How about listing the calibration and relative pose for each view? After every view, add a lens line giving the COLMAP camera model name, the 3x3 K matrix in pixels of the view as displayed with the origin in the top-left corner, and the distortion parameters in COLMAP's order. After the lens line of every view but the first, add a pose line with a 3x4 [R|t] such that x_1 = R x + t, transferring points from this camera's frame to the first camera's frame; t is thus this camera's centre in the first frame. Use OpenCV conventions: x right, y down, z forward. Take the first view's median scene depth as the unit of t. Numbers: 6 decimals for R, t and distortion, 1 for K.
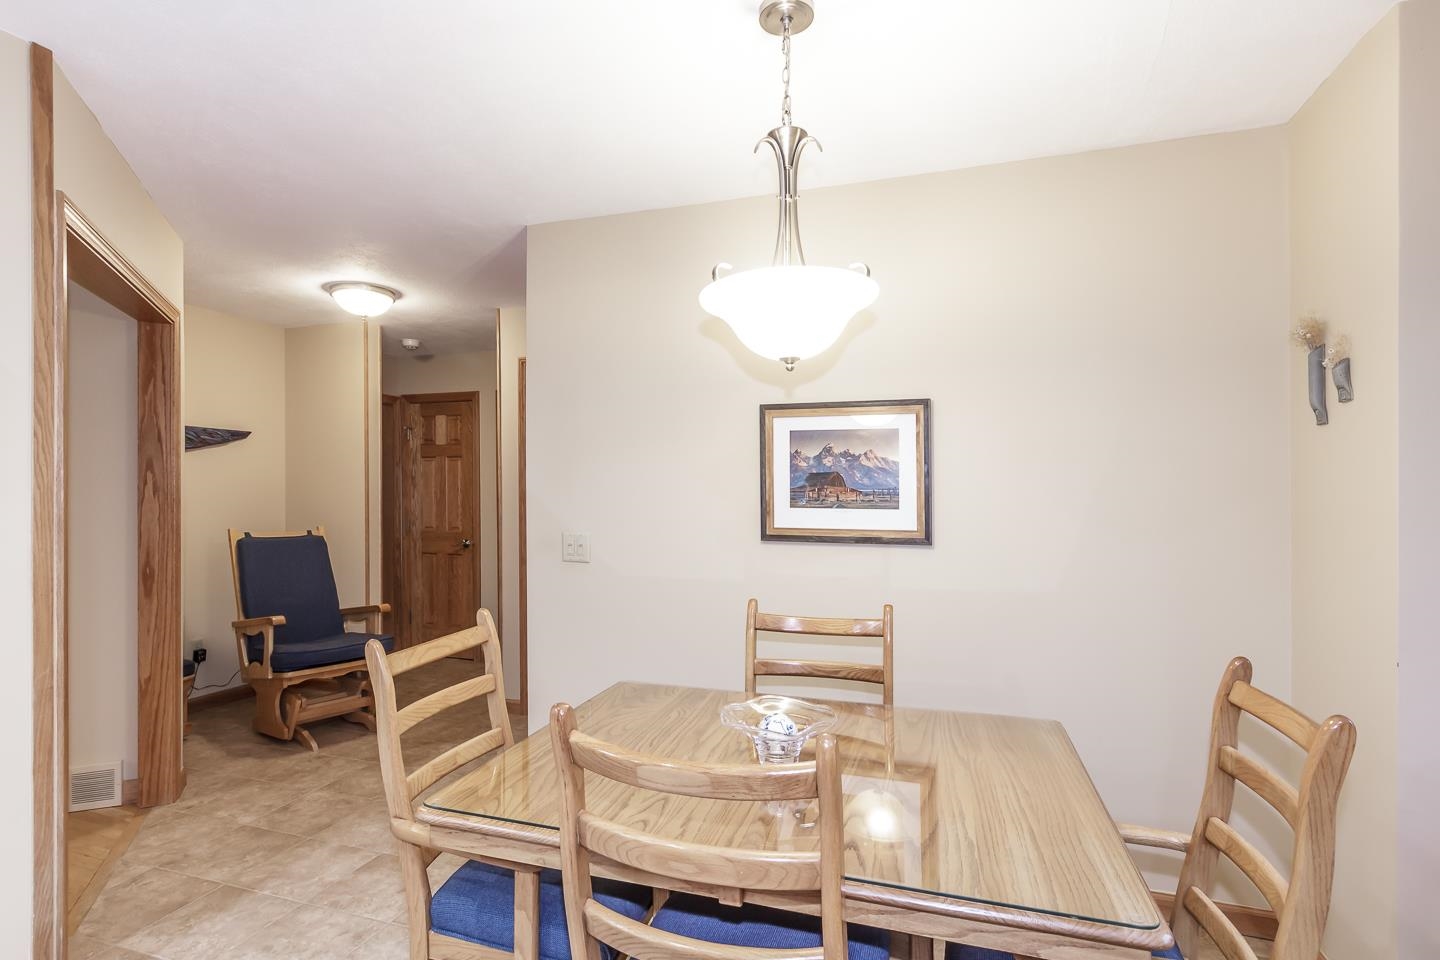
lens RADIAL K [[714.6, 0, 712.2], [0, 714.6, 489.2], [0, 0, 1]] dist [0.001079, 0.000398]
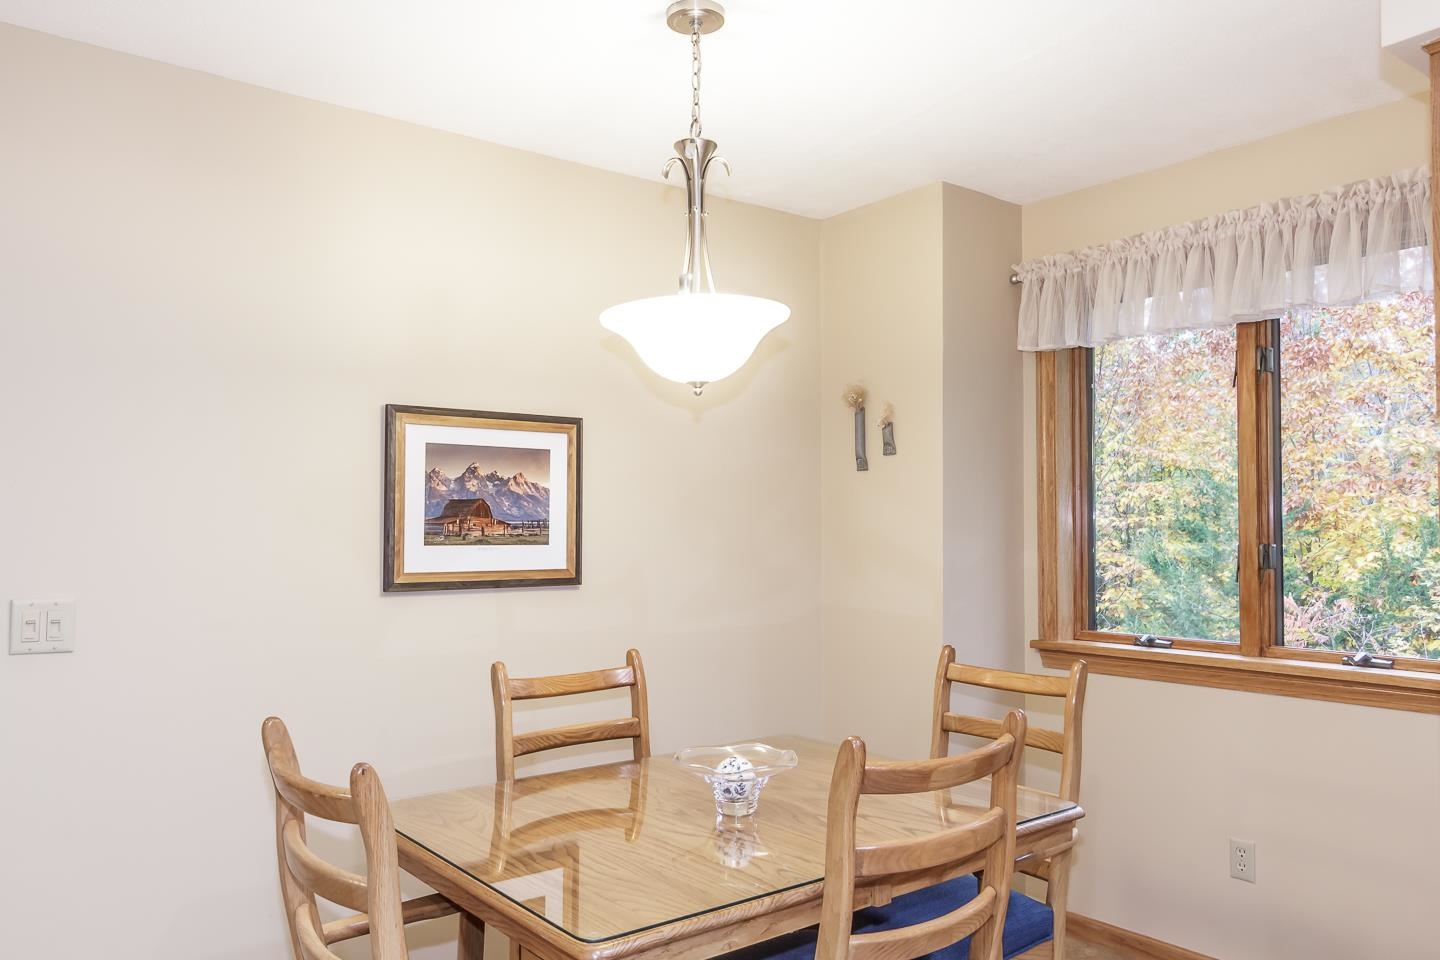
lens RADIAL K [[1055.0, 0, 709.5], [0, 1055.0, 493.7], [0, 0, 1]] dist [0.012943, -0.001475]
pose [[0.551559, 0.021624, 0.833856, -0.669266], [-0.002211, 0.999698, -0.024462, -0.002102], [-0.834133, 0.011649, 0.551440, 0.145553]]
